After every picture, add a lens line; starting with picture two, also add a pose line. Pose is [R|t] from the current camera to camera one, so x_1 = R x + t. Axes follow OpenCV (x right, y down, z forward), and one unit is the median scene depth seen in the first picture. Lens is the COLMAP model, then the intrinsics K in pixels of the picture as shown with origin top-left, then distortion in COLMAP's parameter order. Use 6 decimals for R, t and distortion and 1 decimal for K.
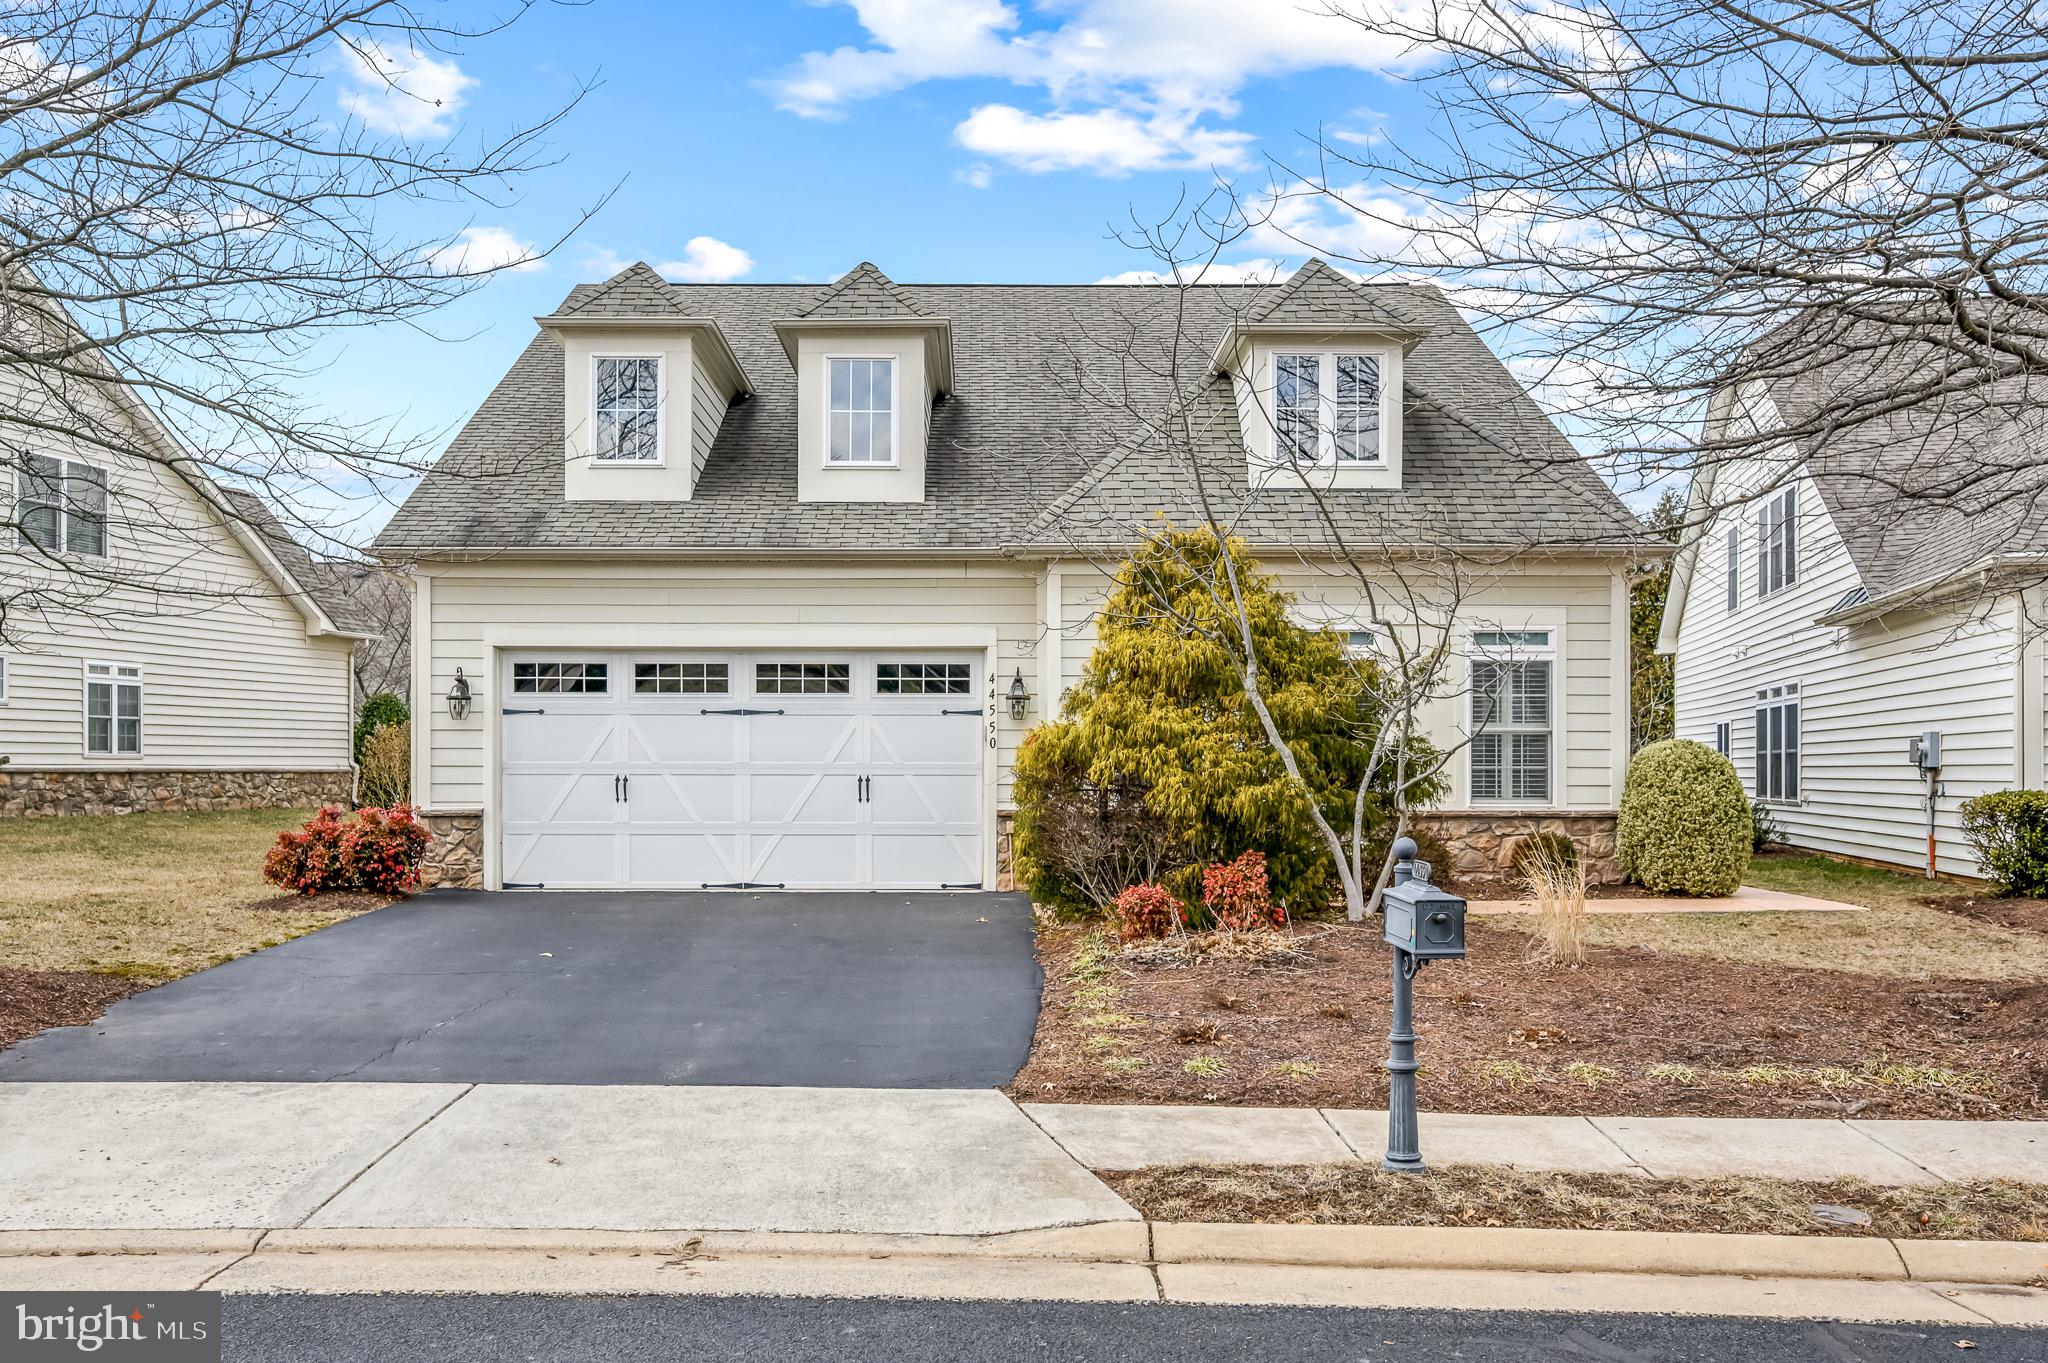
lens RADIAL K [[1479.9, 0, 1023.6], [0, 1479.9, 677.4], [0, 0, 1]] dist [-0.004193, 0.003337]
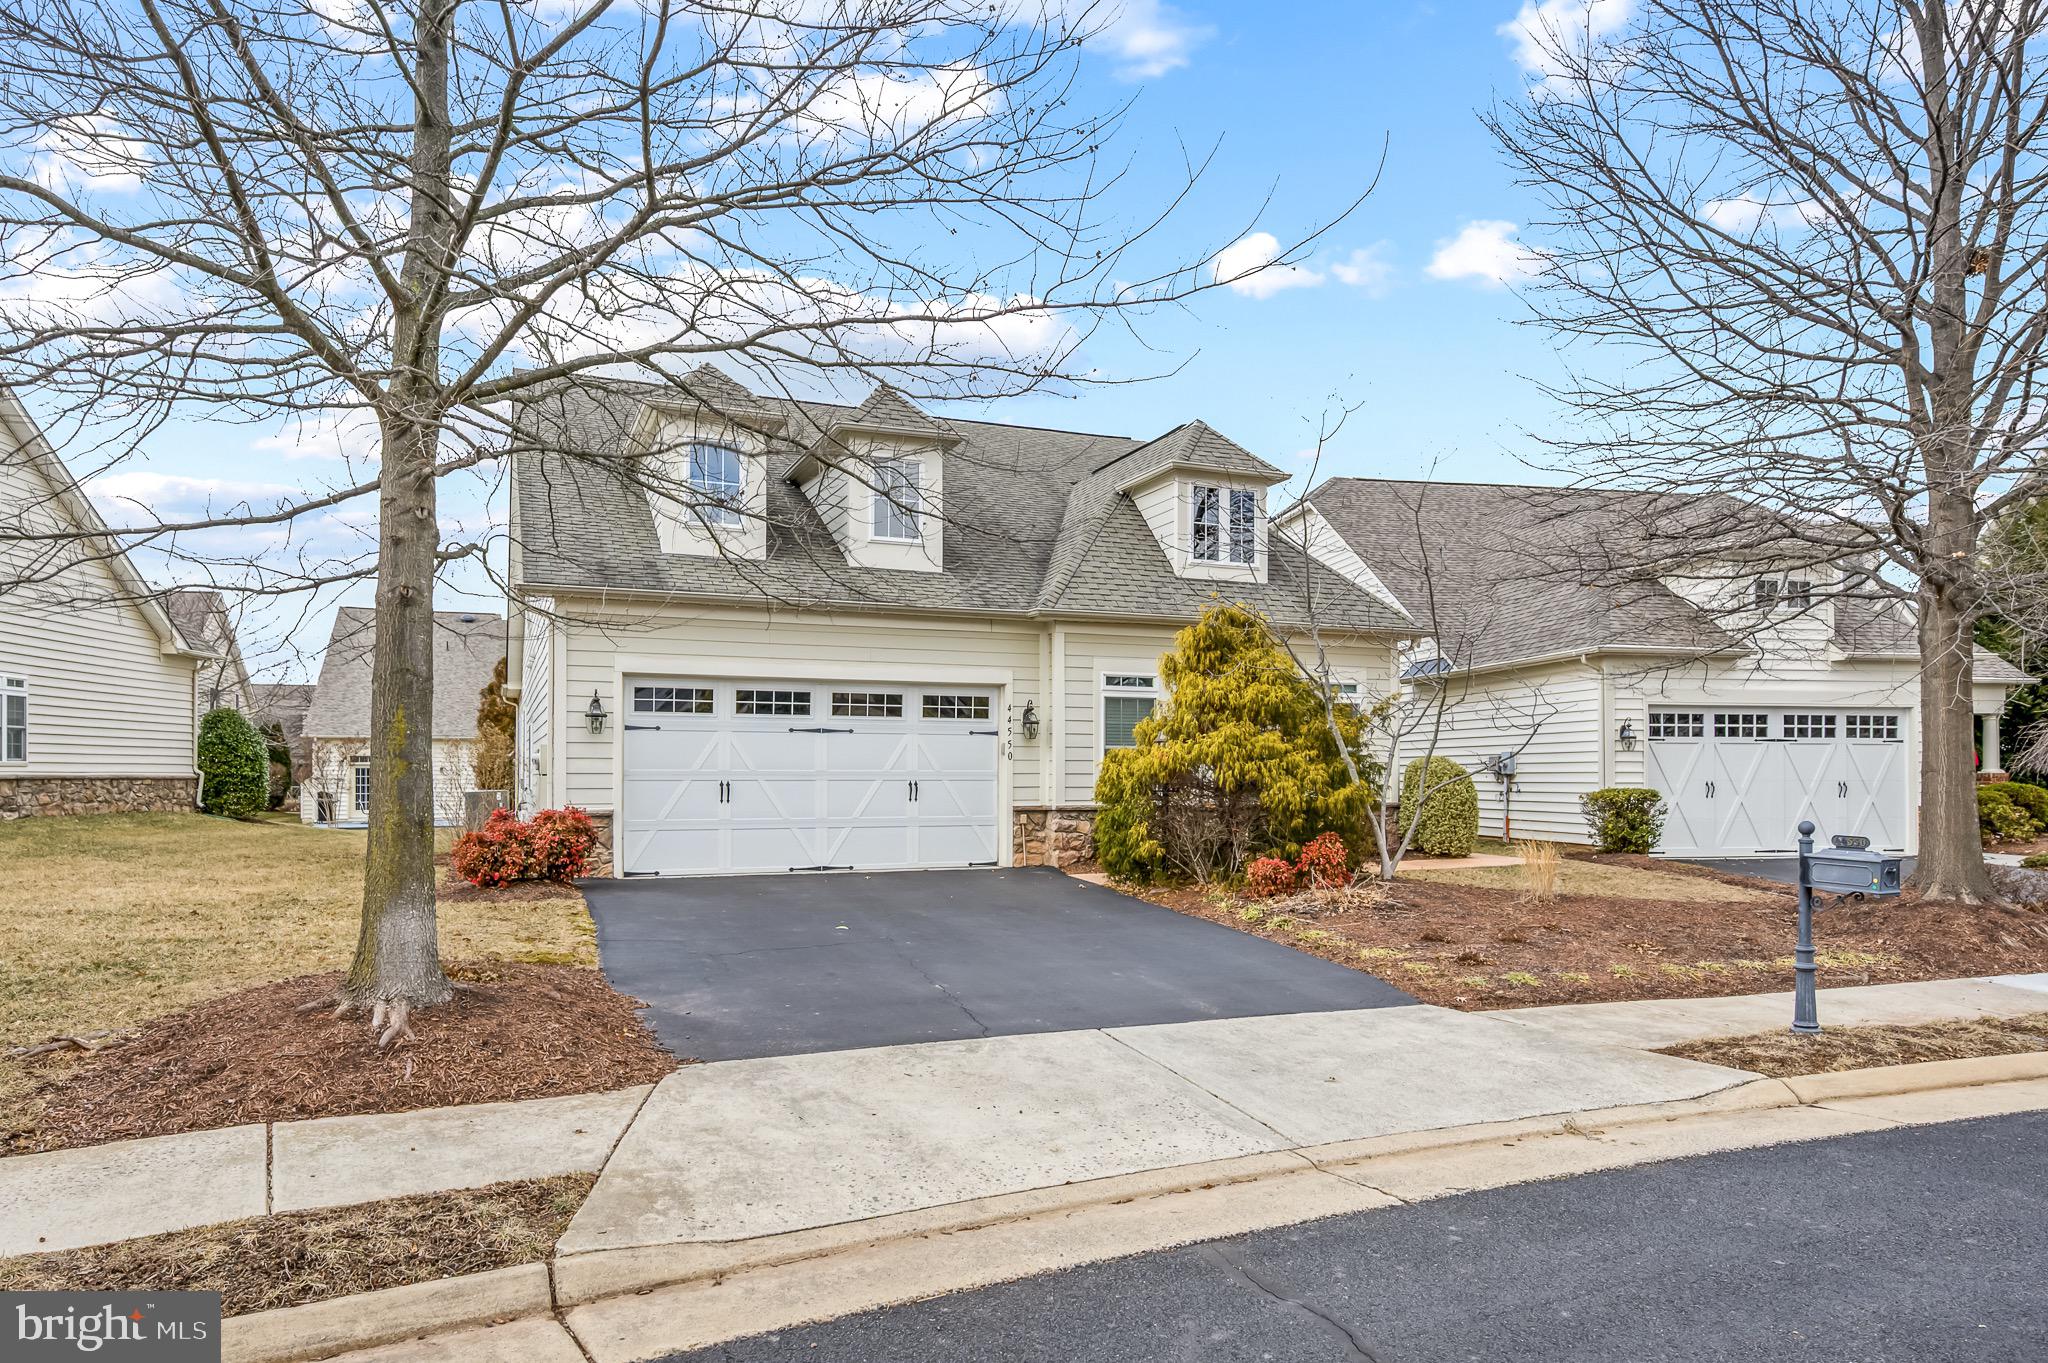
lens RADIAL K [[1083.2, 0, 1023.6], [0, 1083.2, 693.9], [0, 0, 1]] dist [-0.001744, 0.002781]
pose [[0.942940, 0.024367, 0.332070, -0.336682], [-0.020188, 0.999668, -0.016027, 0.003450], [-0.332350, 0.008408, 0.943119, 0.070547]]
